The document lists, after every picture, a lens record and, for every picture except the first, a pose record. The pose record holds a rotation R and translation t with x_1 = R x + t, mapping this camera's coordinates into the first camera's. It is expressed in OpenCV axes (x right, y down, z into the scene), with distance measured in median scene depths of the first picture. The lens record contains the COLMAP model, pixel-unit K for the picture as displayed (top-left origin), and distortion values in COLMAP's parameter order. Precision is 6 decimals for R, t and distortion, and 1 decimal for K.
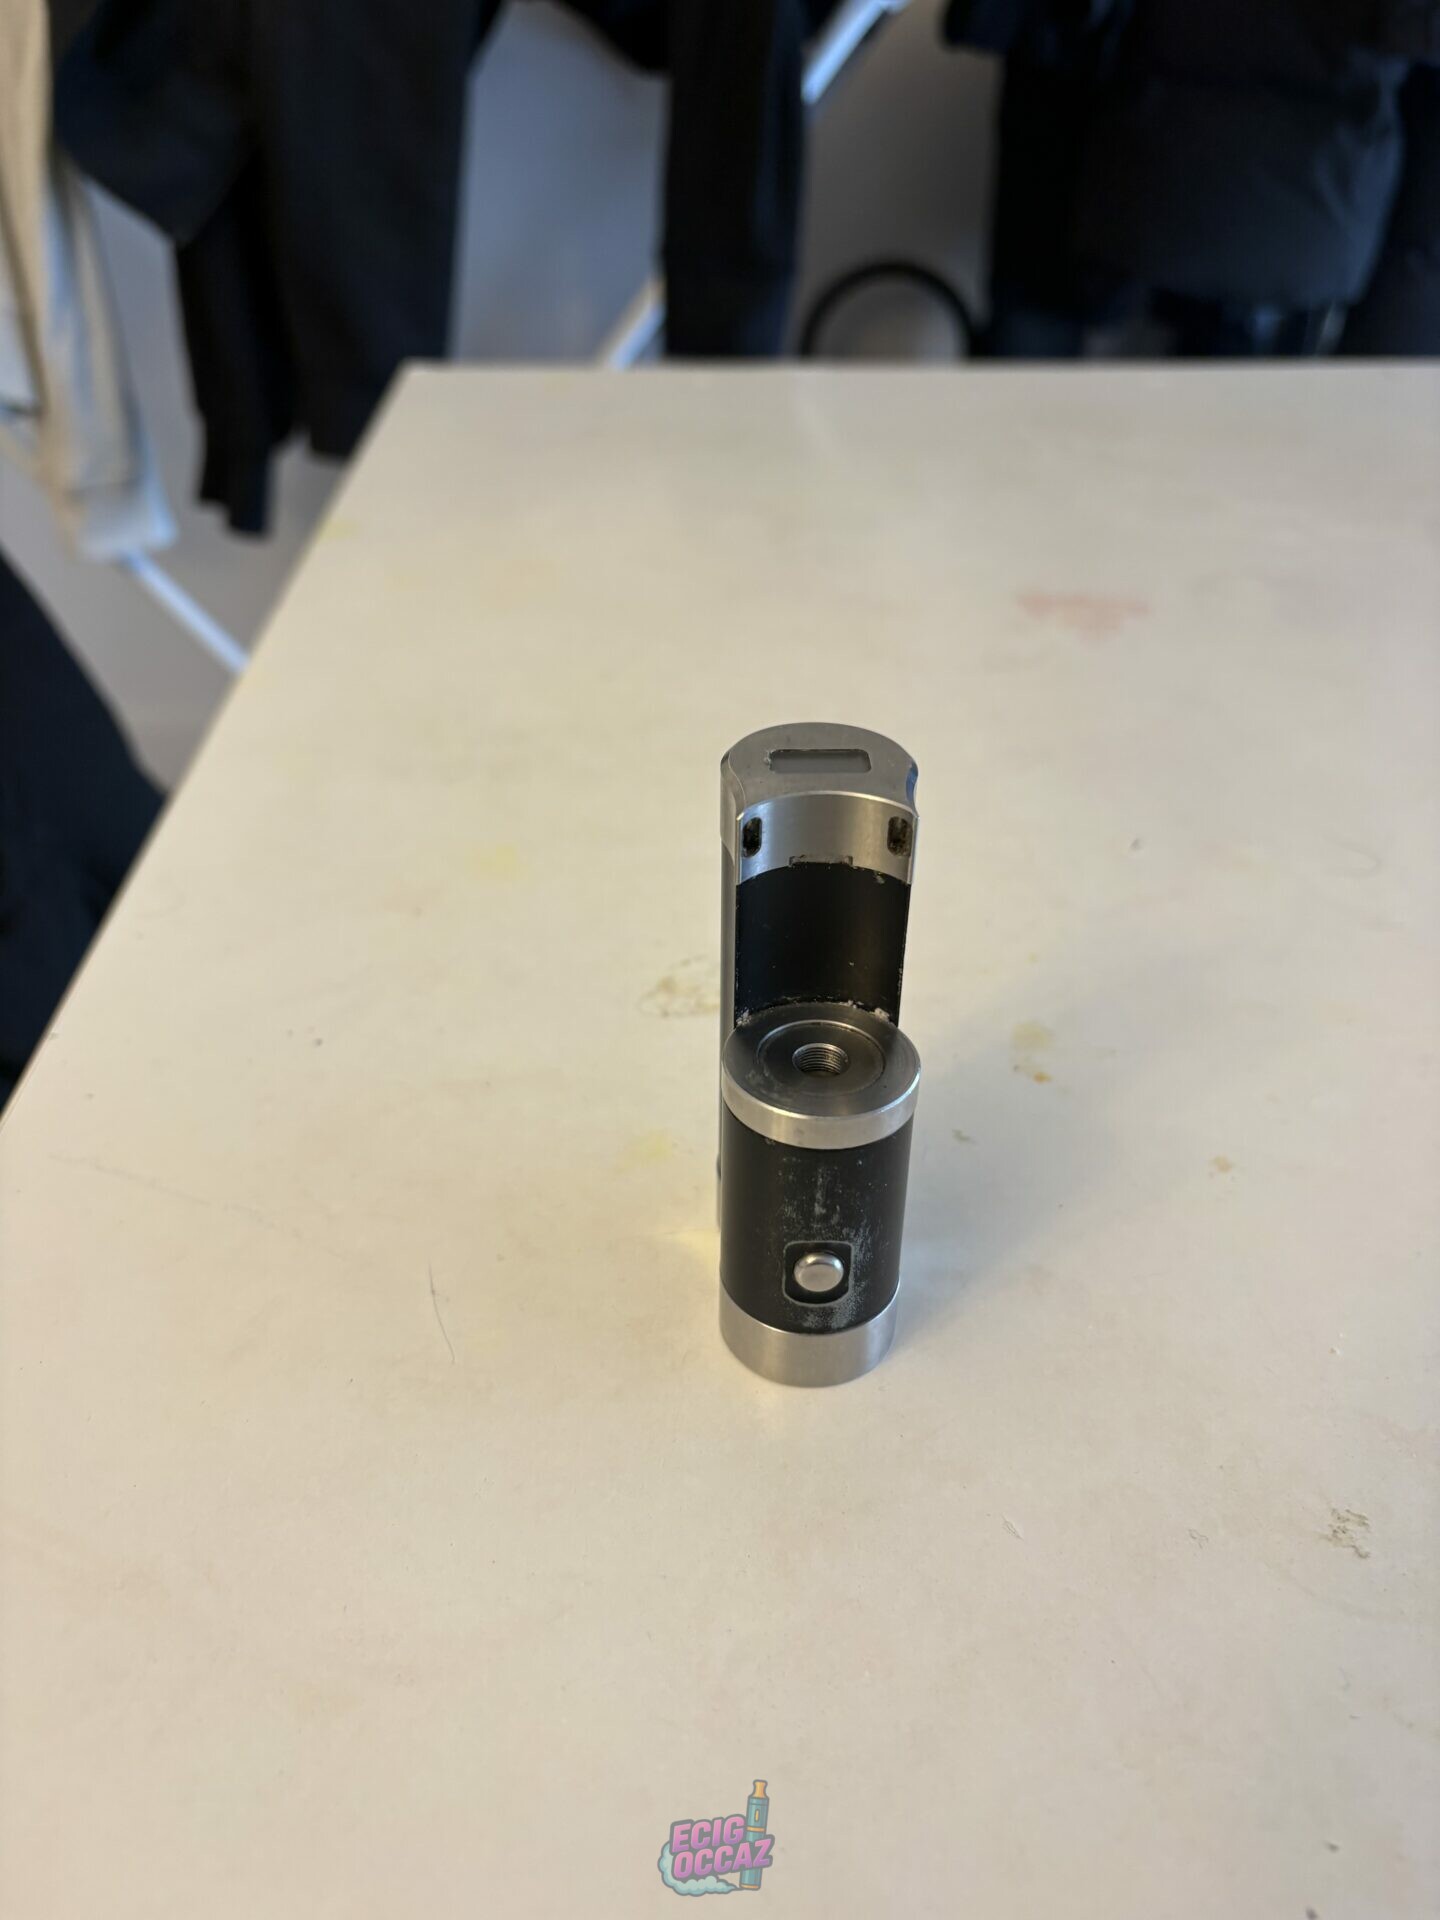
lens RADIAL K [[1430.3, 0, 729.5], [0, 1430.3, 978.5], [0, 0, 1]] dist [-0.040735, 0.030839]
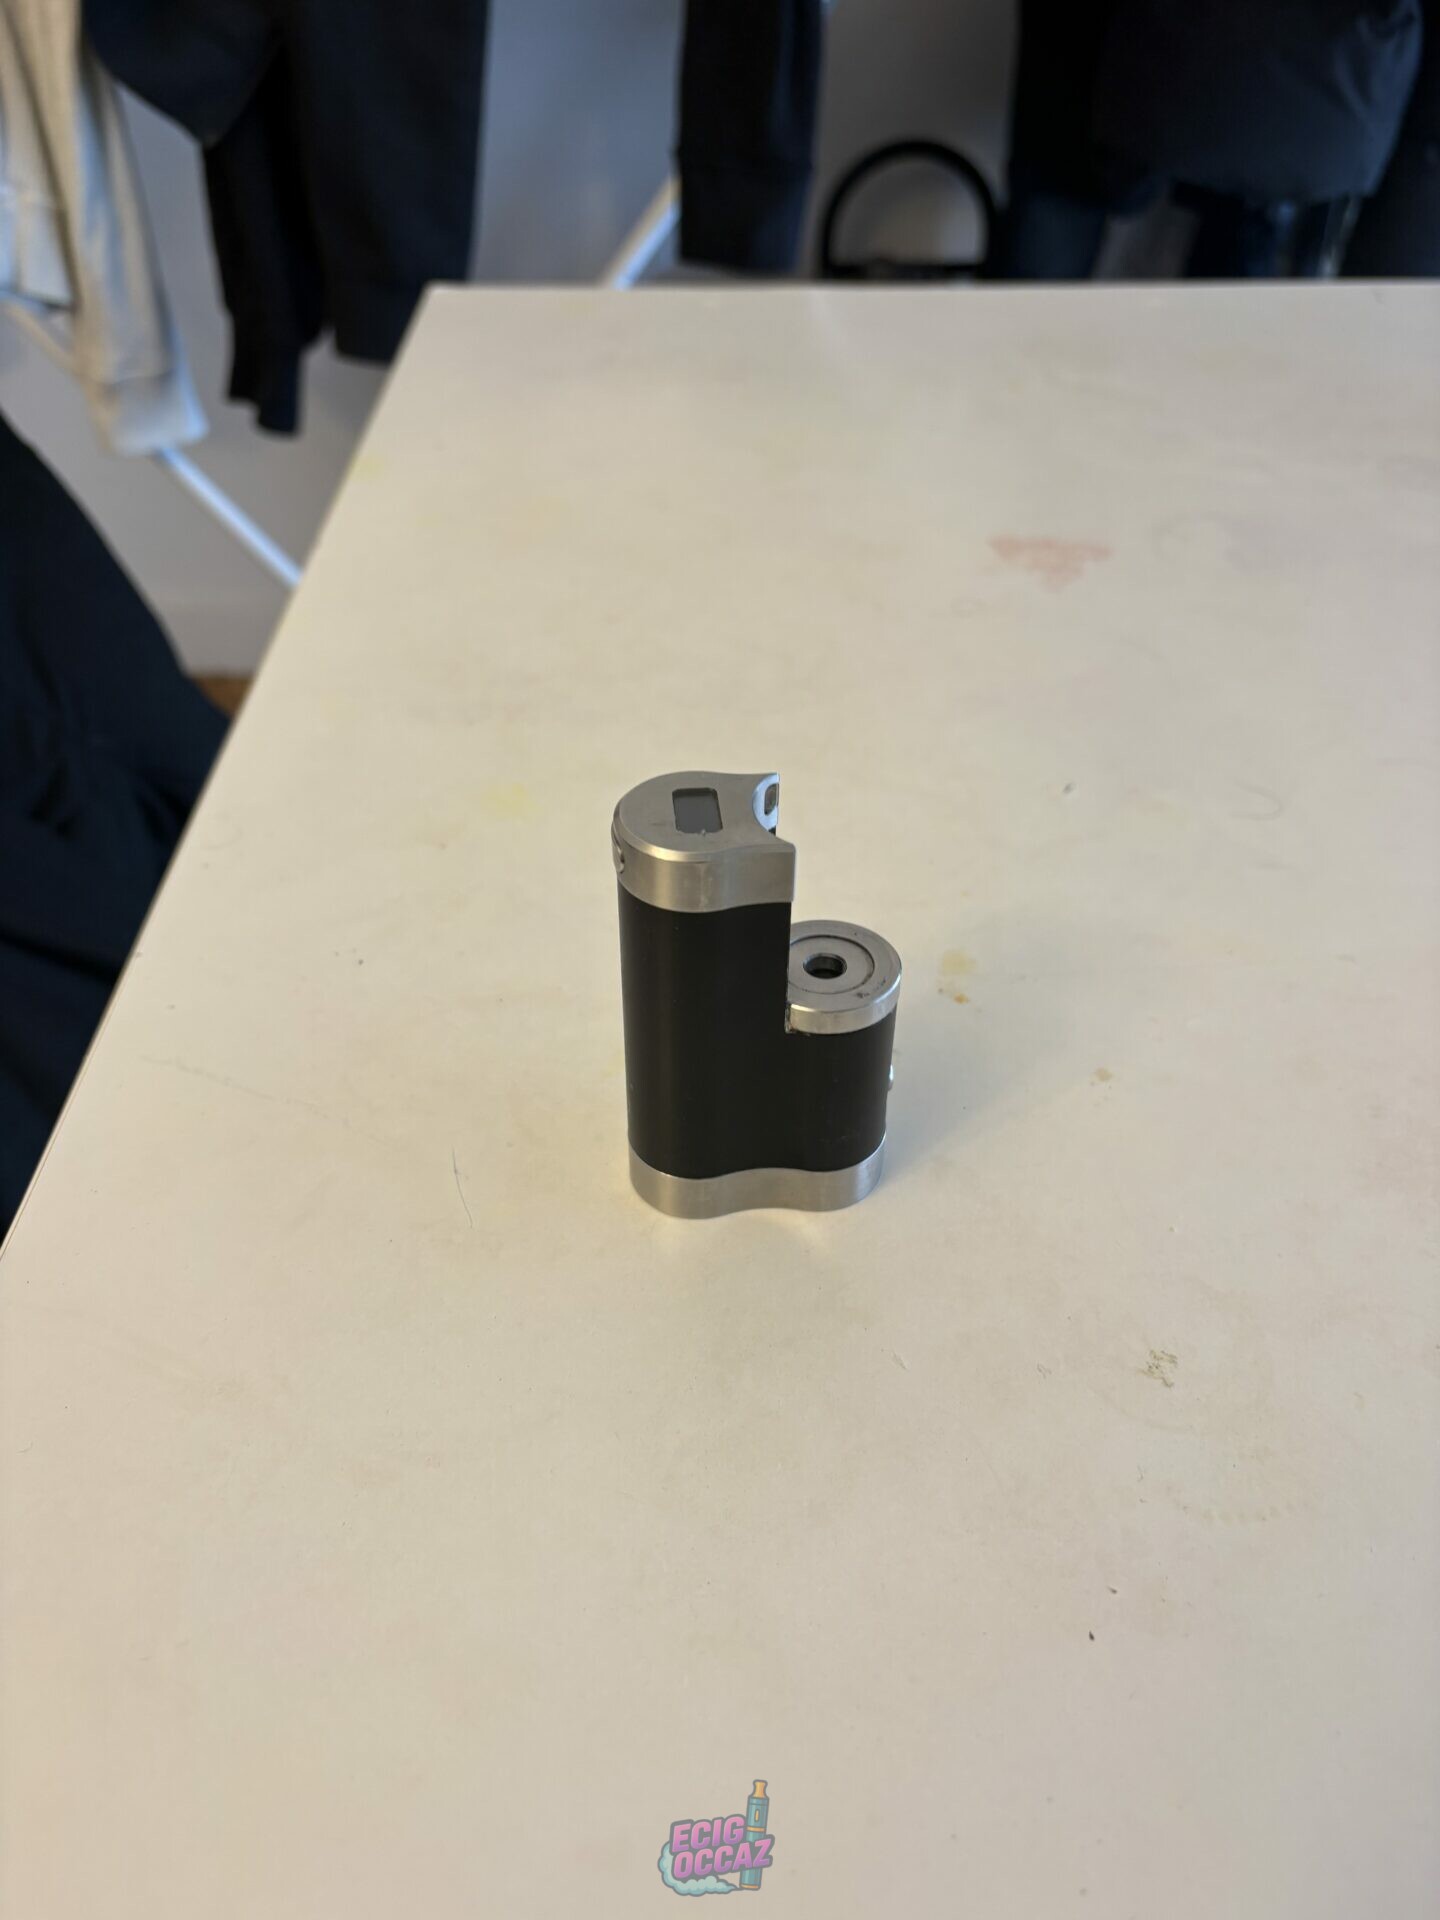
lens RADIAL K [[1373.8, 0, 723.8], [0, 1373.8, 957.4], [0, 0, 1]] dist [-0.017423, 0.003494]
pose [[0.999837, 0.010957, -0.014361, 0.032206], [-0.009924, 0.997486, 0.070172, -0.040592], [0.015094, -0.070018, 0.997431, -0.138687]]
